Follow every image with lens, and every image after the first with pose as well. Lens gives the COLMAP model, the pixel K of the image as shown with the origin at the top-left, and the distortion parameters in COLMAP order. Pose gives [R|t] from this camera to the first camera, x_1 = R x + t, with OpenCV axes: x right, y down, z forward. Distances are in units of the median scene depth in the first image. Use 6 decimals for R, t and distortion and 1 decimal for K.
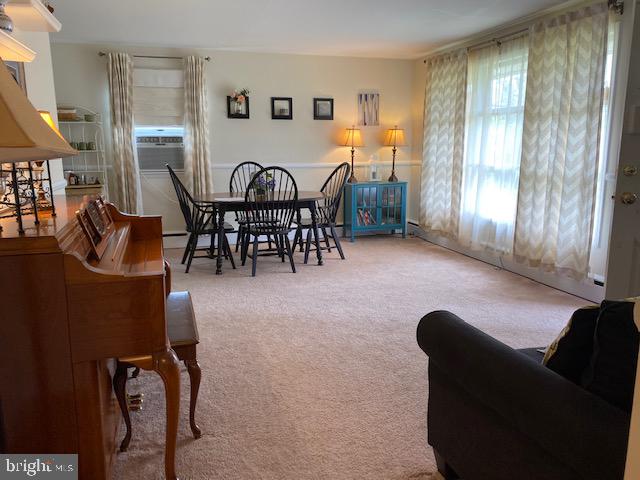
lens RADIAL K [[480.8, 0, 320.0], [0, 480.8, 240.0], [0, 0, 1]] dist [0.004789, -0.049787]
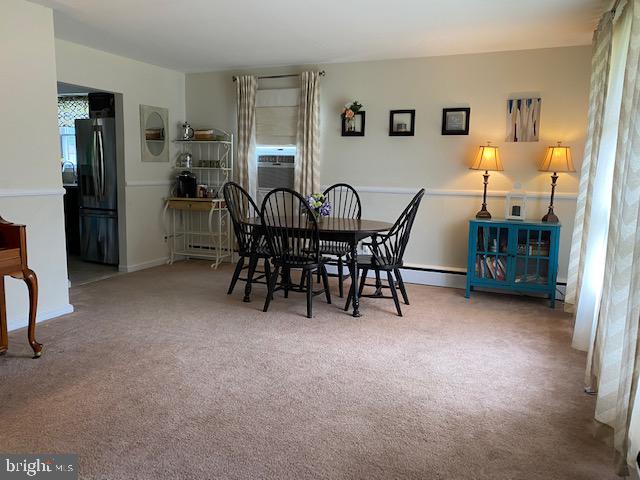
lens RADIAL K [[480.8, 0, 320.0], [0, 480.8, 240.0], [0, 0, 1]] dist [0.004789, -0.049787]
pose [[0.762281, 0.111764, -0.637524, 0.387253], [-0.146449, 0.989217, -0.001688, -0.053712], [0.630461, 0.094652, 0.770428, 0.303004]]
